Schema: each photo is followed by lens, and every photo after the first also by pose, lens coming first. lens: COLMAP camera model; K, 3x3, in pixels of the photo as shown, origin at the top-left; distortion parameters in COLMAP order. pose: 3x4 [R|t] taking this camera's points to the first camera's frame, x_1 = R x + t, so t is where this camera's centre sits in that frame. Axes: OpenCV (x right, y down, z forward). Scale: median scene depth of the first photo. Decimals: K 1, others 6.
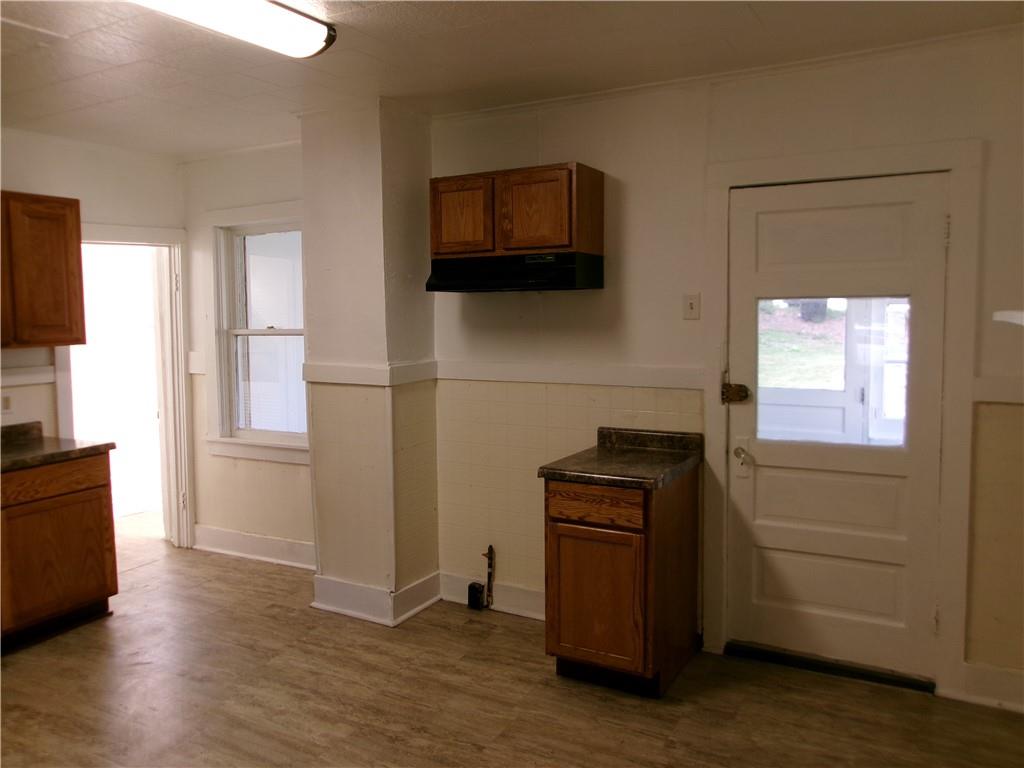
lens RADIAL K [[827.2, 0, 505.6], [0, 827.2, 376.7], [0, 0, 1]] dist [0.005929, 0.055132]
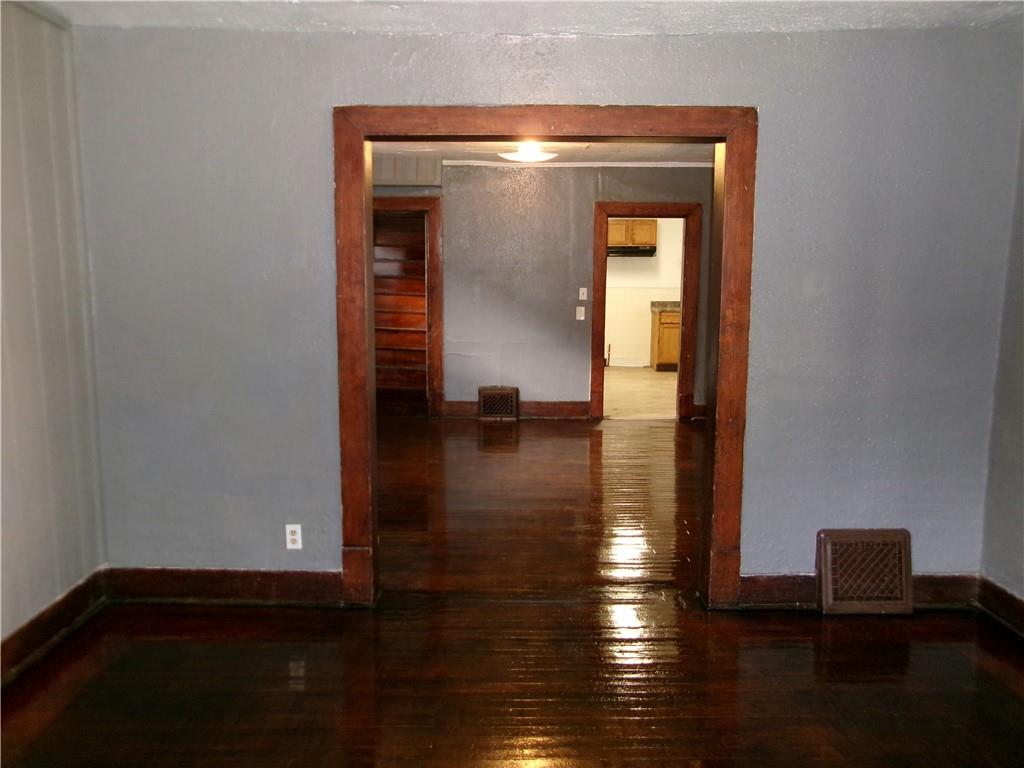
lens RADIAL K [[827.2, 0, 511.1], [0, 827.2, 383.5], [0, 0, 1]] dist [0.005929, 0.055132]
pose [[0.863553, -0.058396, 0.500866, -1.955088], [0.026528, 0.997157, 0.070522, 0.138840], [-0.503560, -0.047612, 0.862647, -1.482196]]
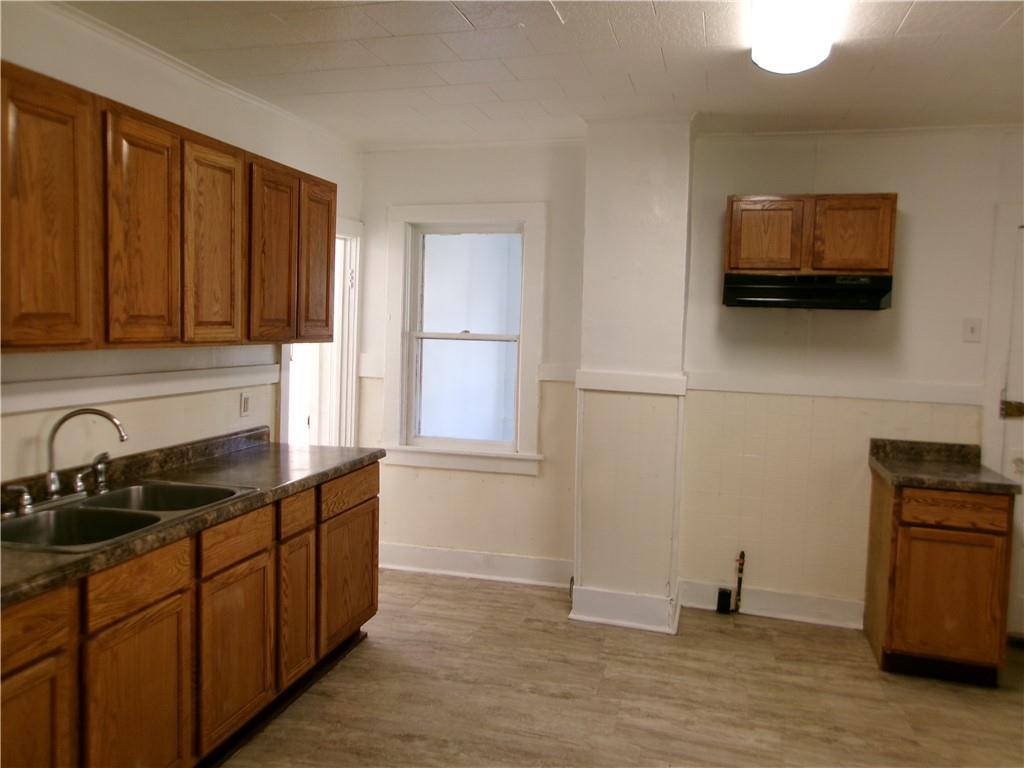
lens RADIAL K [[827.2, 0, 505.0], [0, 827.2, 376.8], [0, 0, 1]] dist [0.005929, 0.055132]
pose [[0.964882, 0.028407, 0.261142, -0.628960], [-0.024654, 0.999540, -0.017638, 0.011681], [-0.261523, 0.010580, 0.965139, 0.079341]]
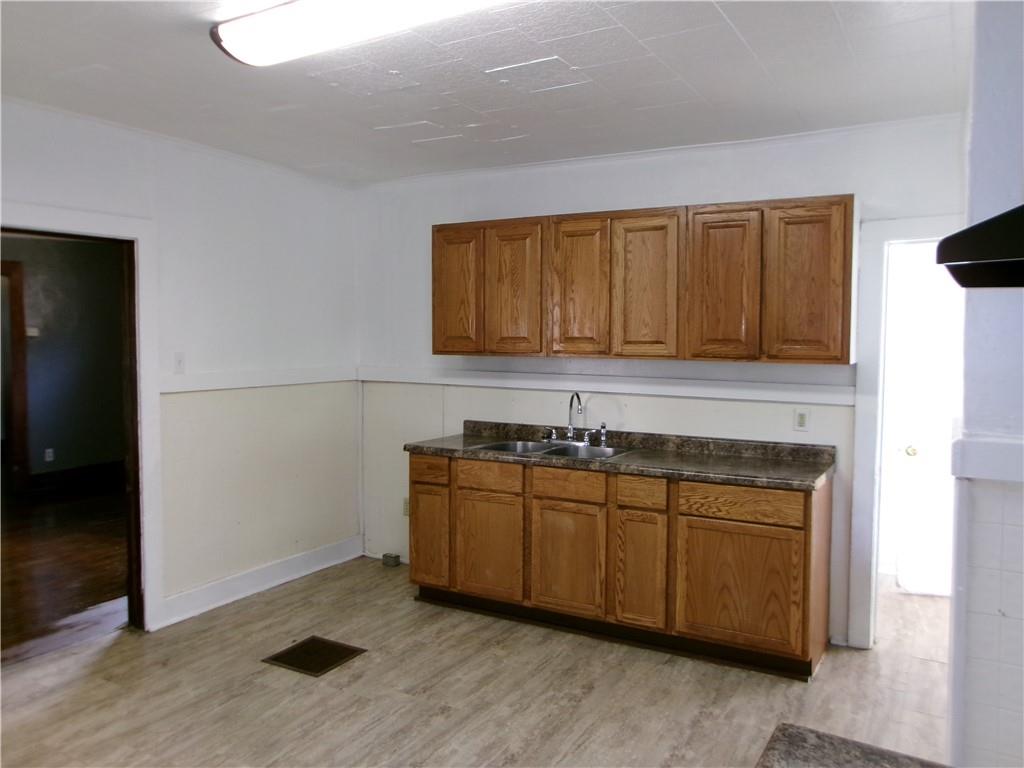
lens RADIAL K [[827.2, 0, 508.3], [0, 827.2, 380.0], [0, 0, 1]] dist [0.005929, 0.055132]
pose [[-0.020657, 0.076525, -0.996854, 0.392654], [-0.085709, 0.993260, 0.078025, -0.066319], [0.996106, 0.087051, -0.013959, 0.752701]]
